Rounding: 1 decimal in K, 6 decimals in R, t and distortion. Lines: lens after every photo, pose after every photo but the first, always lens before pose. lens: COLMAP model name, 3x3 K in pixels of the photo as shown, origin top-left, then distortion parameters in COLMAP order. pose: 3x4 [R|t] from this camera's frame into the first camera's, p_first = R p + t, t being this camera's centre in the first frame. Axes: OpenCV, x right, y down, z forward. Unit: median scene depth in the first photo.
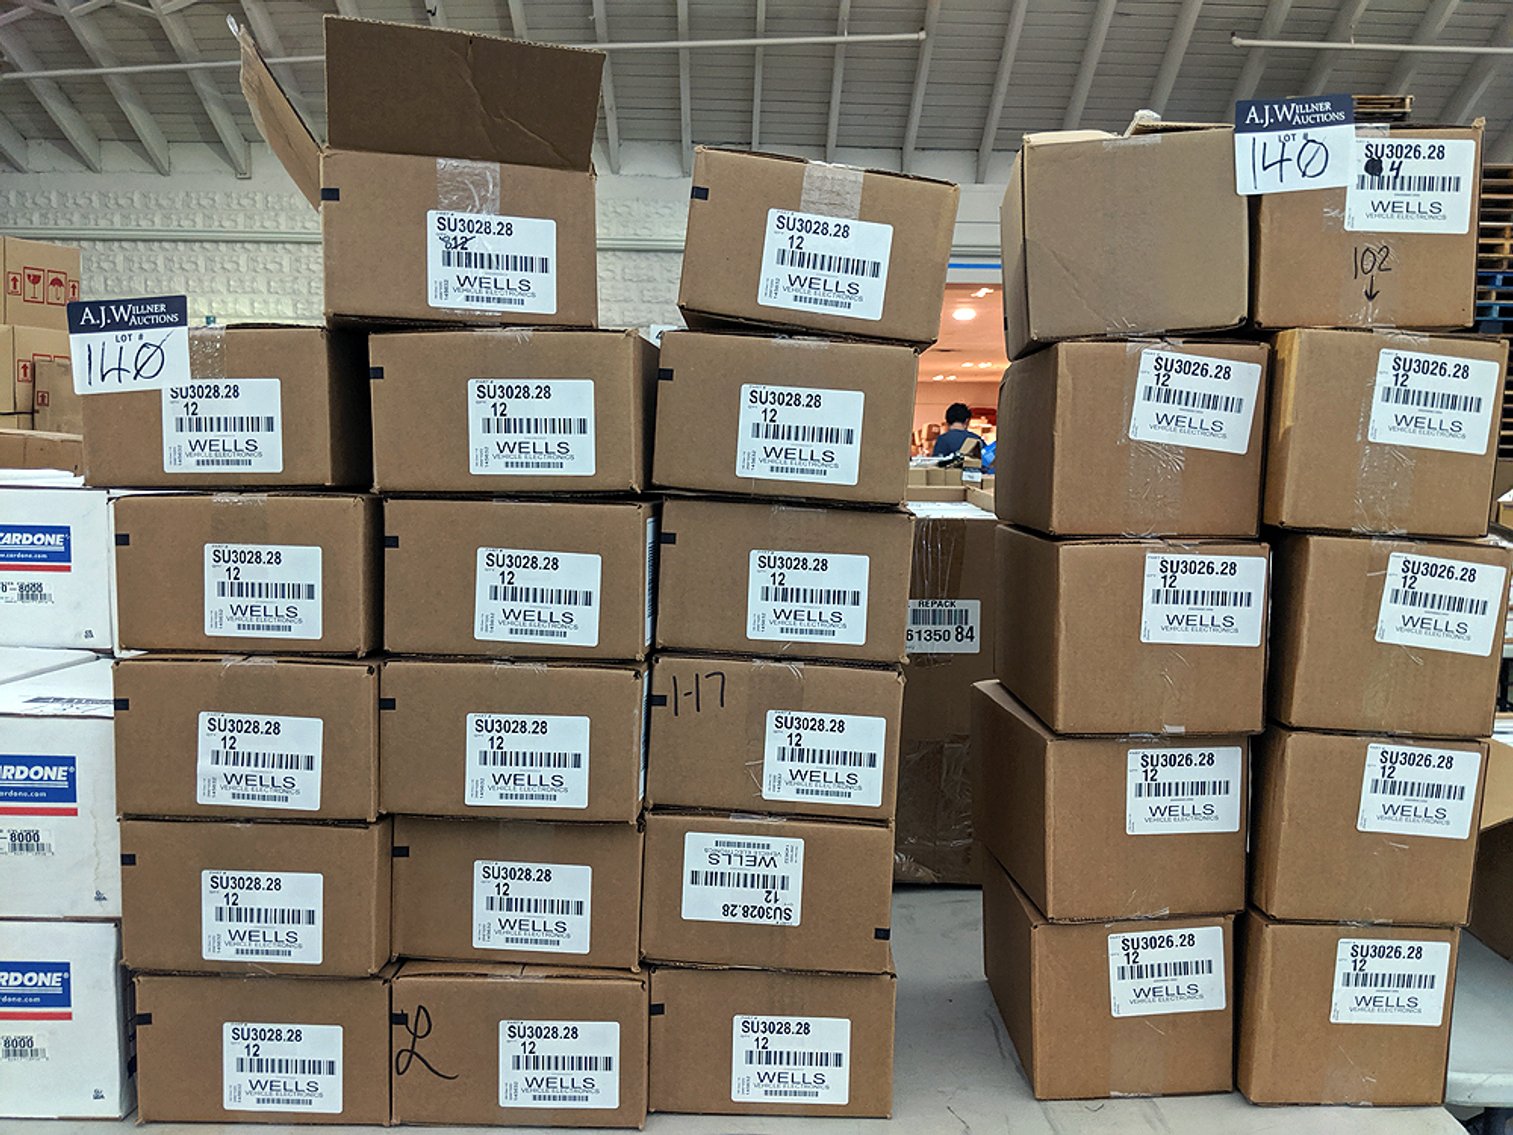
lens RADIAL K [[1298.2, 0, 756.5], [0, 1298.2, 562.1], [0, 0, 1]] dist [0.057427, 0.004071]
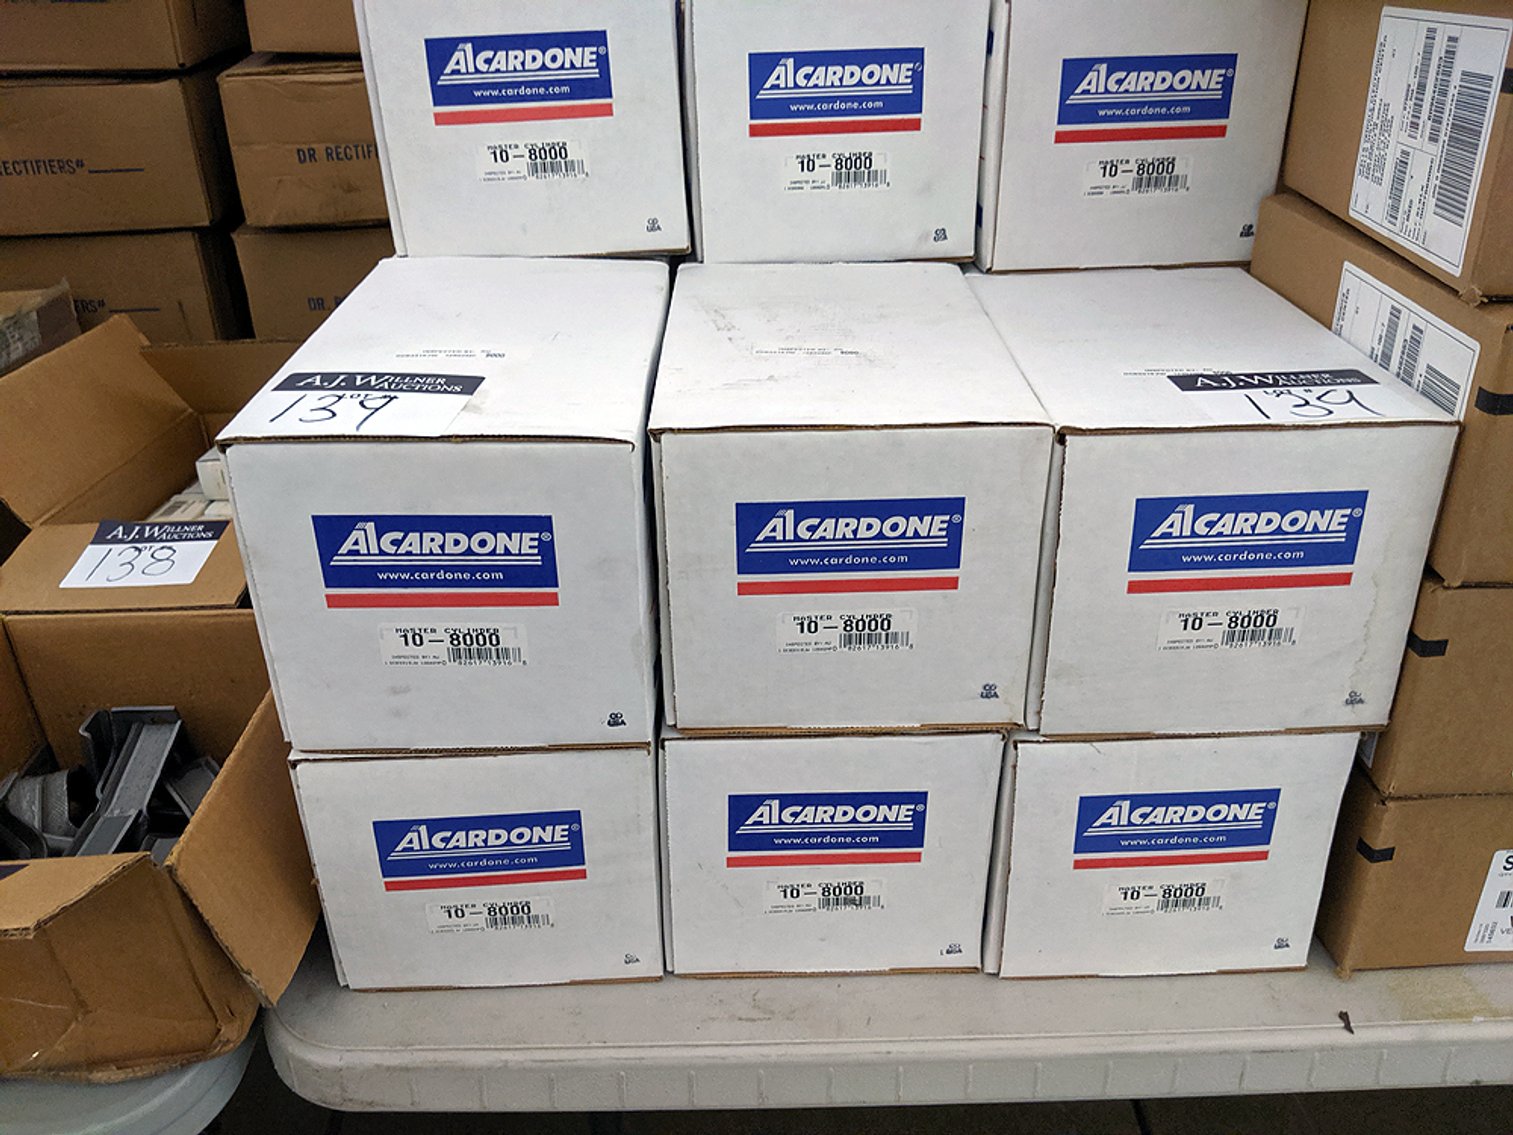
lens RADIAL K [[1298.2, 0, 759.1], [0, 1298.2, 565.1], [0, 0, 1]] dist [0.057427, 0.004071]
pose [[0.995674, -0.076099, 0.053316, -0.792602], [0.049732, 0.921146, 0.386026, -0.053760], [-0.078488, -0.381704, 0.920946, 0.477191]]
